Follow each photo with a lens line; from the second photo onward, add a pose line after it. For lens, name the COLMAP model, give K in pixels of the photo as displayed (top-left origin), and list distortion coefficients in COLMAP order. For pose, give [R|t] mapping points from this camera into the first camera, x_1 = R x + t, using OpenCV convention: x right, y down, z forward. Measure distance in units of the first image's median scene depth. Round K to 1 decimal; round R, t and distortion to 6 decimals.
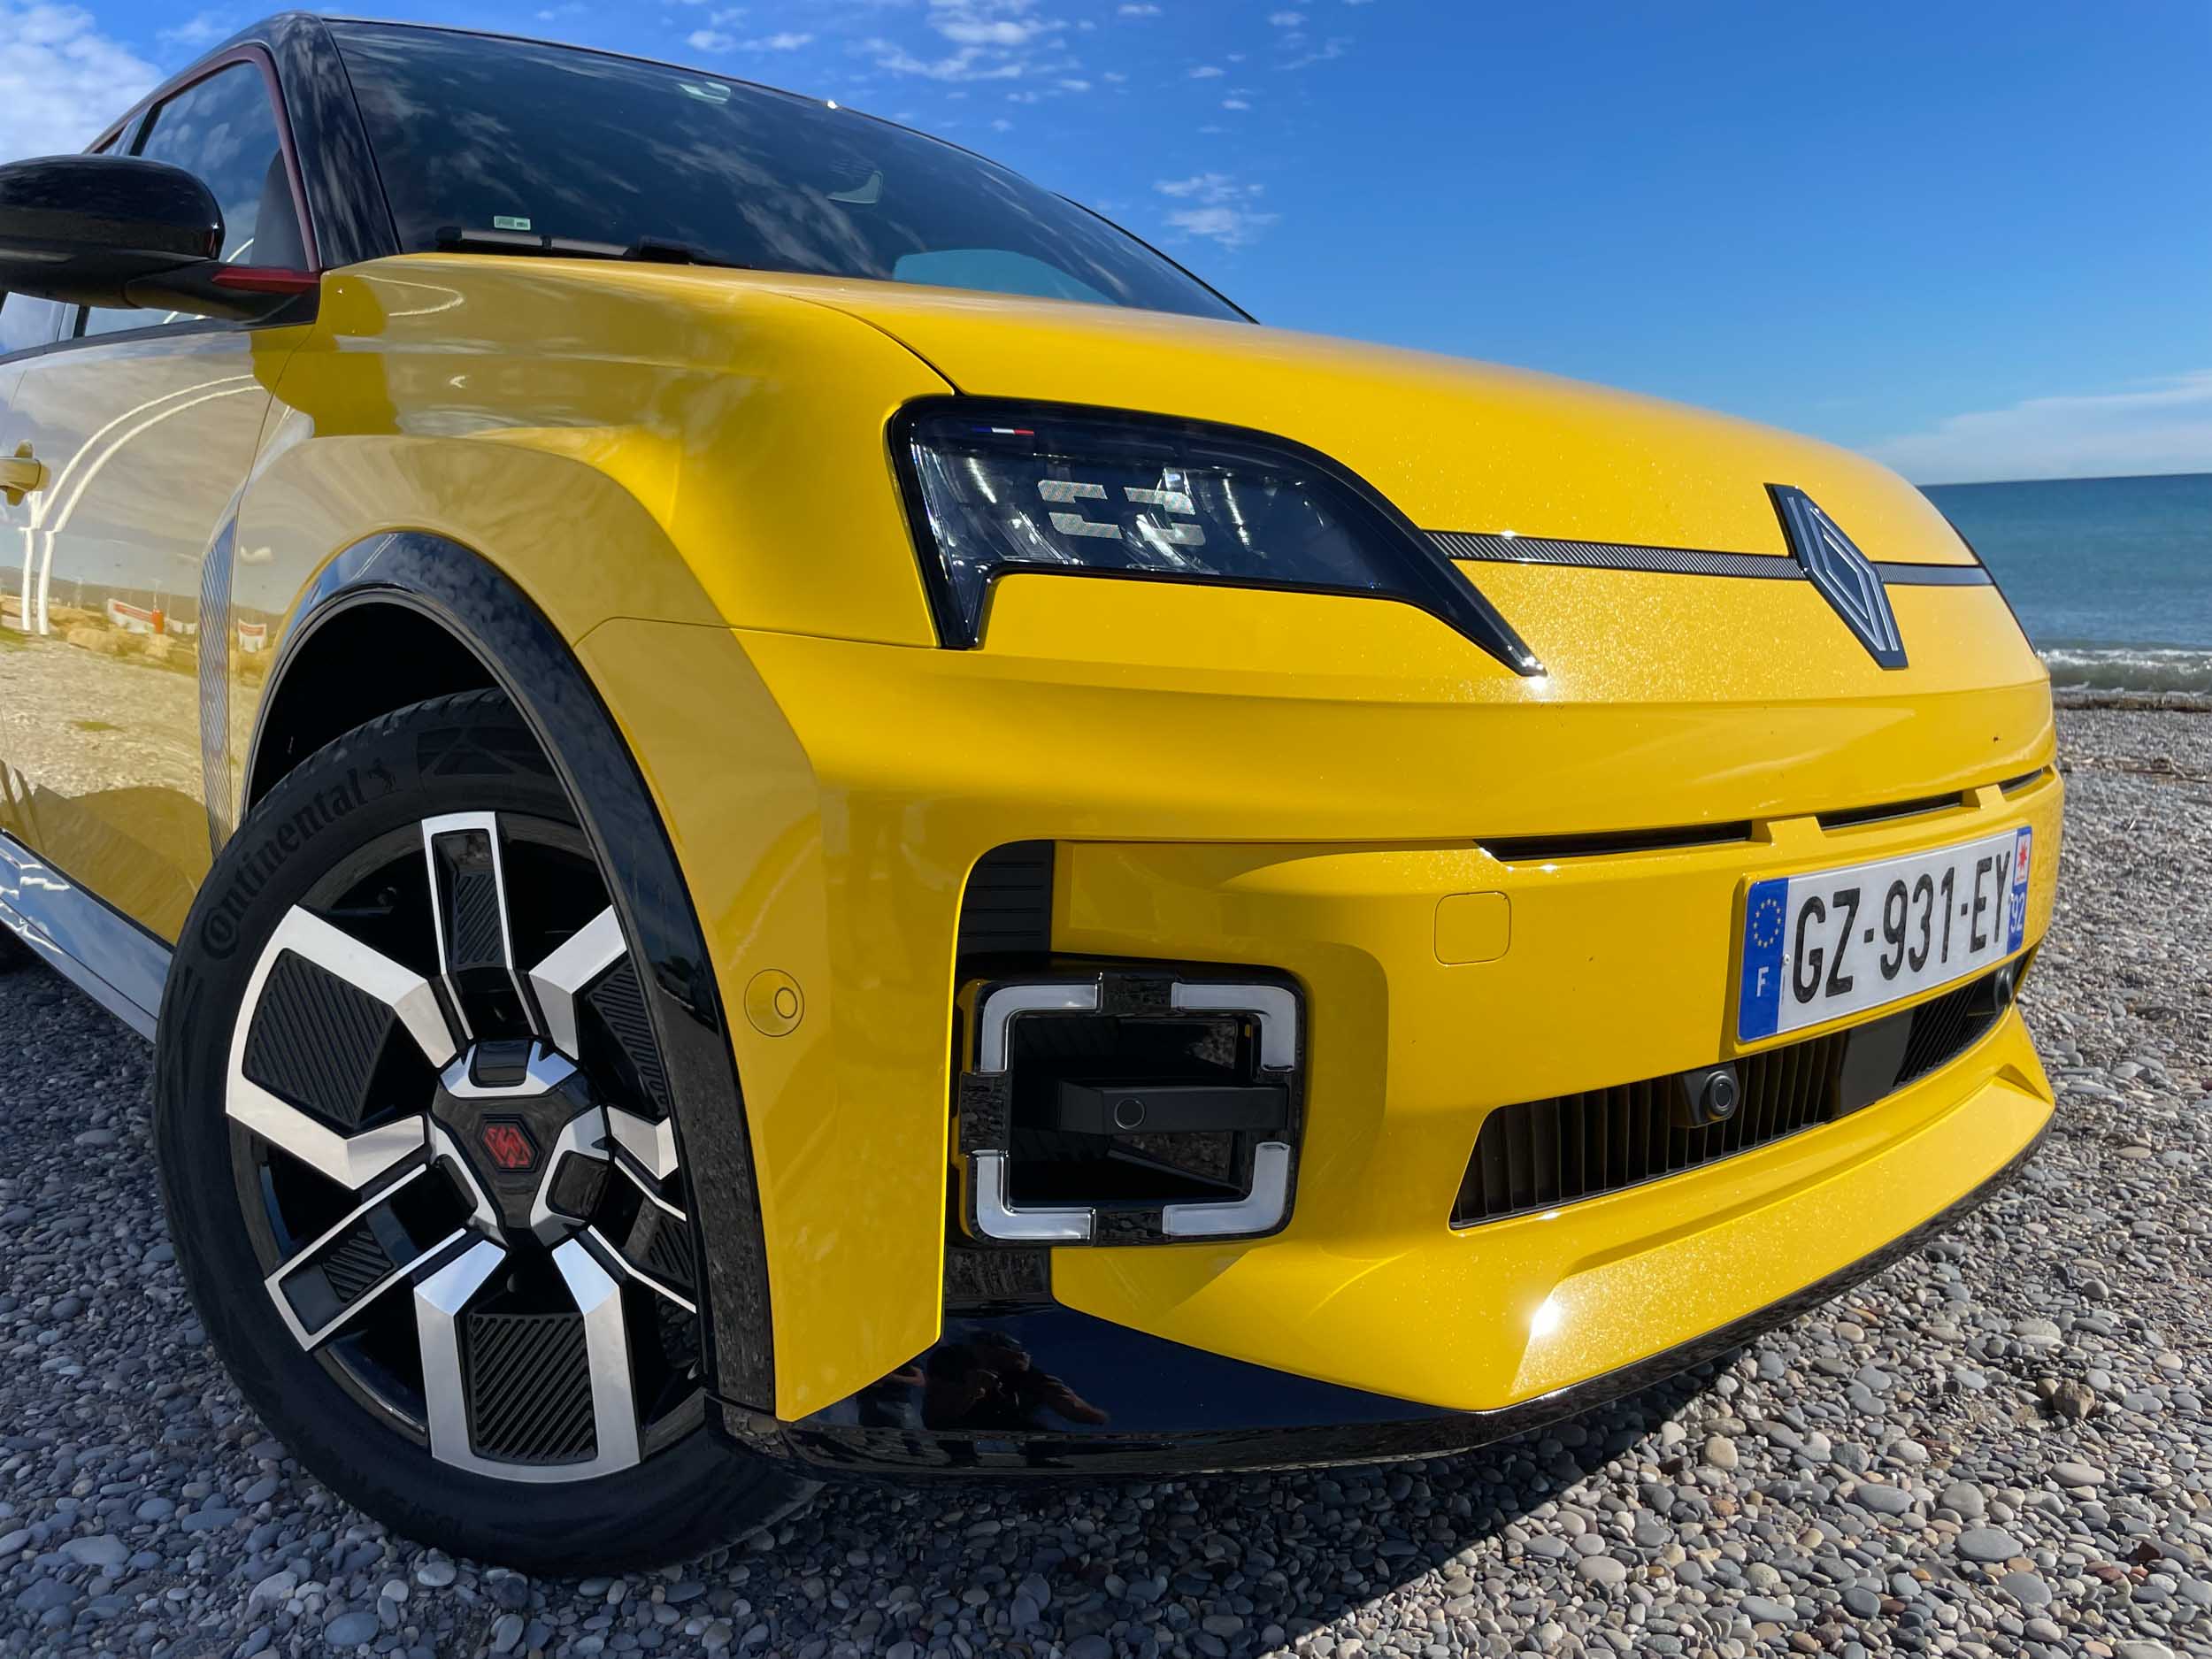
lens RADIAL K [[1712.7, 0, 1123.7], [0, 1712.7, 809.2], [0, 0, 1]] dist [0.071901, -0.108523]
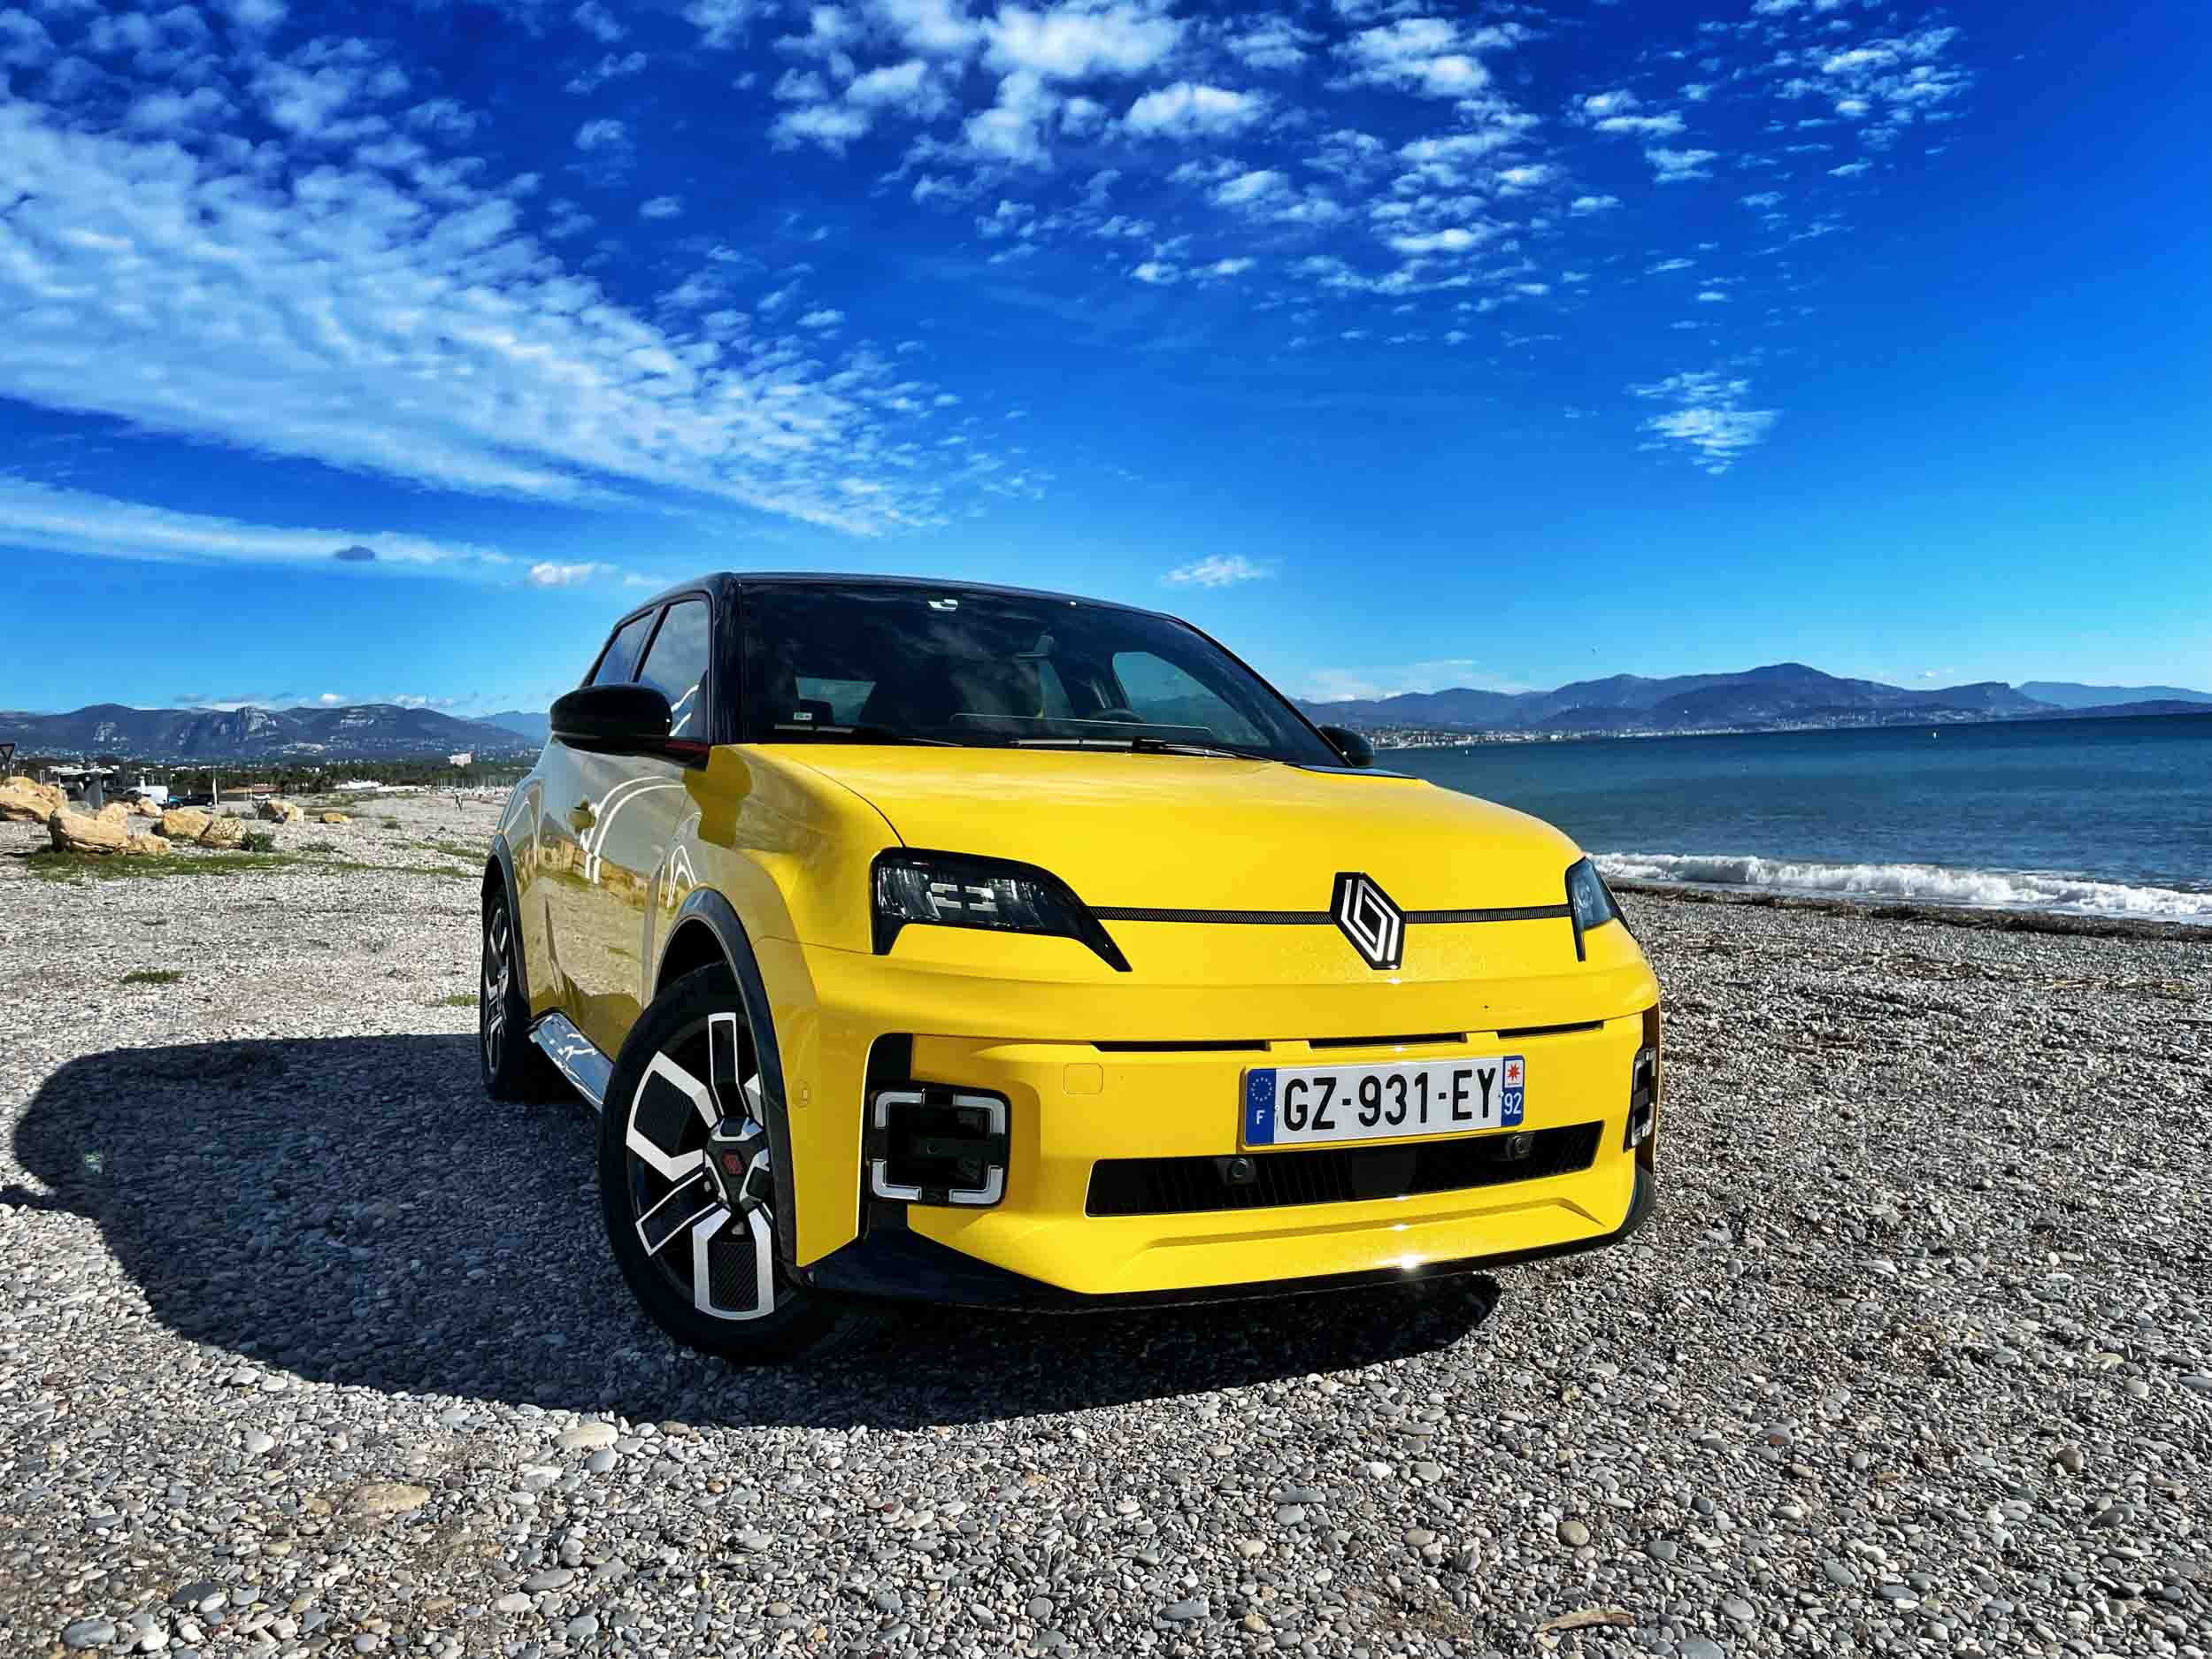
lens RADIAL K [[1712.7, 0, 1123.7], [0, 1712.7, 809.2], [0, 0, 1]] dist [0.071901, -0.108523]
pose [[0.961346, 0.008800, -0.275203, 0.752692], [-0.042825, 0.992105, -0.117875, -0.019339], [0.271993, 0.125105, 0.954132, -1.066170]]
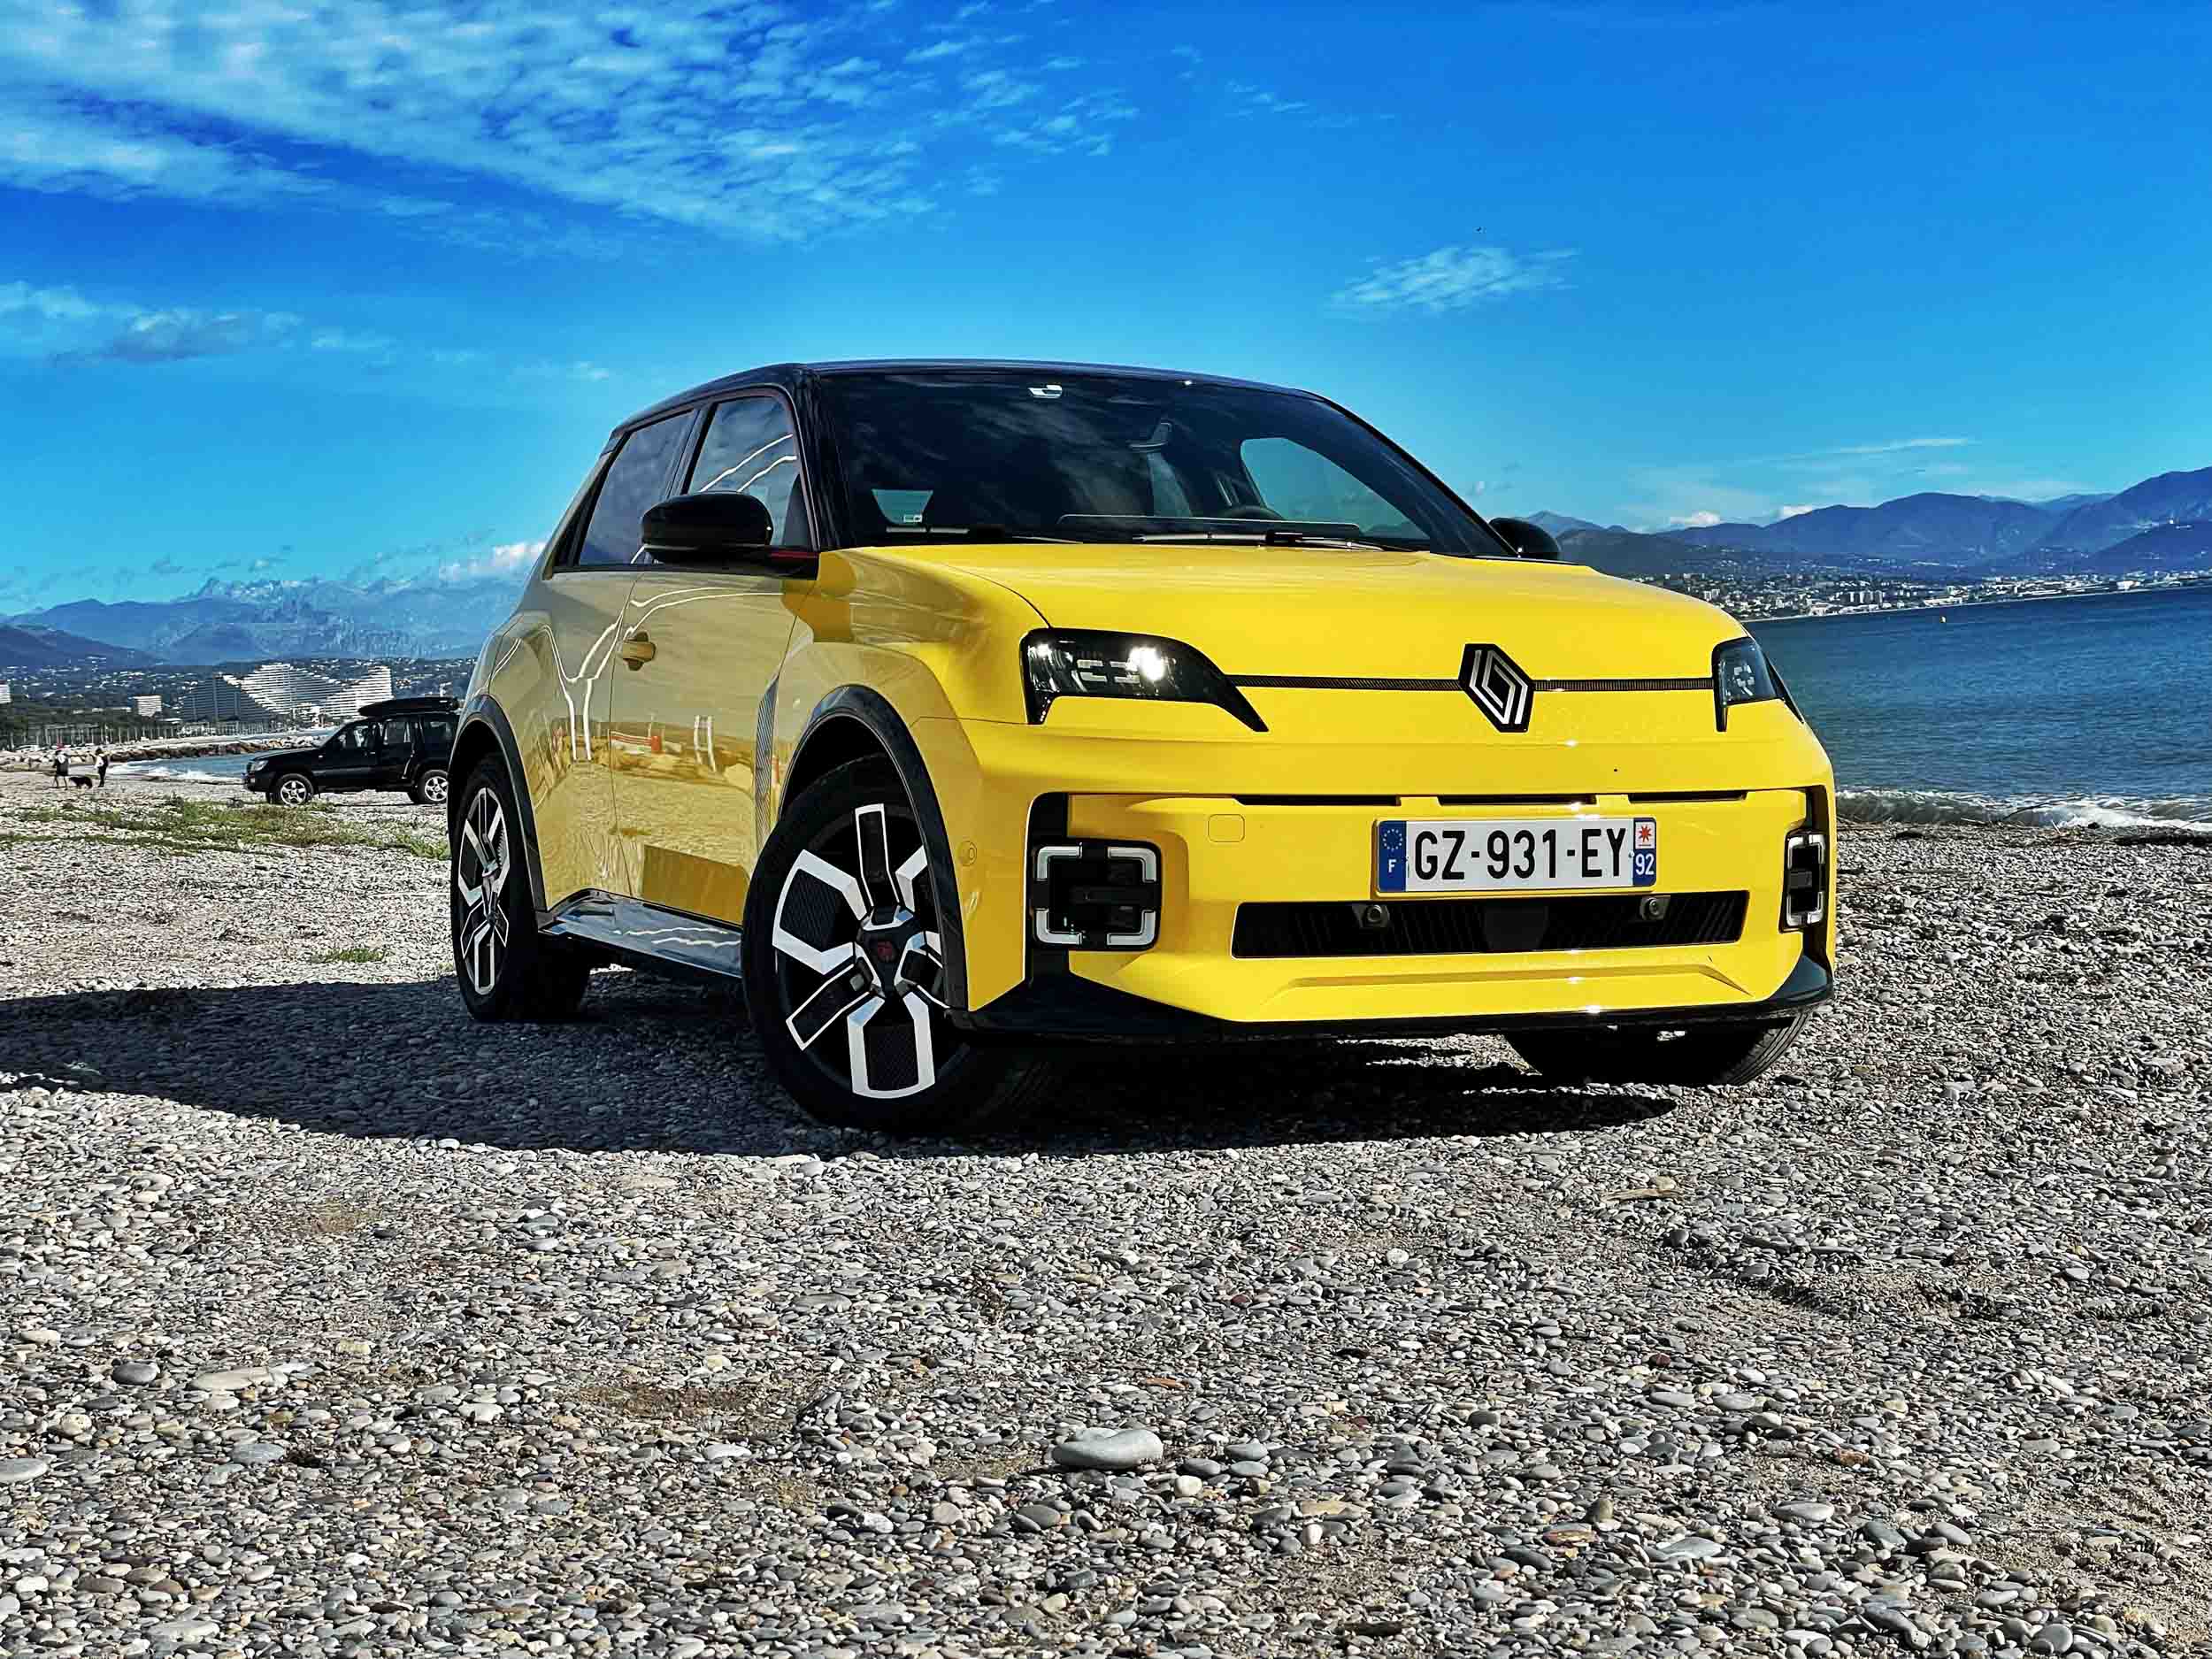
lens RADIAL K [[3368.2, 0, 1106.0], [0, 3368.2, 829.5], [0, 0, 1]] dist [-0.004681, 0.783559]
pose [[0.946368, -0.012054, -0.322864, 1.387969], [-0.019789, 0.995265, -0.095162, 0.462804], [0.322483, 0.096447, 0.941649, -3.182450]]
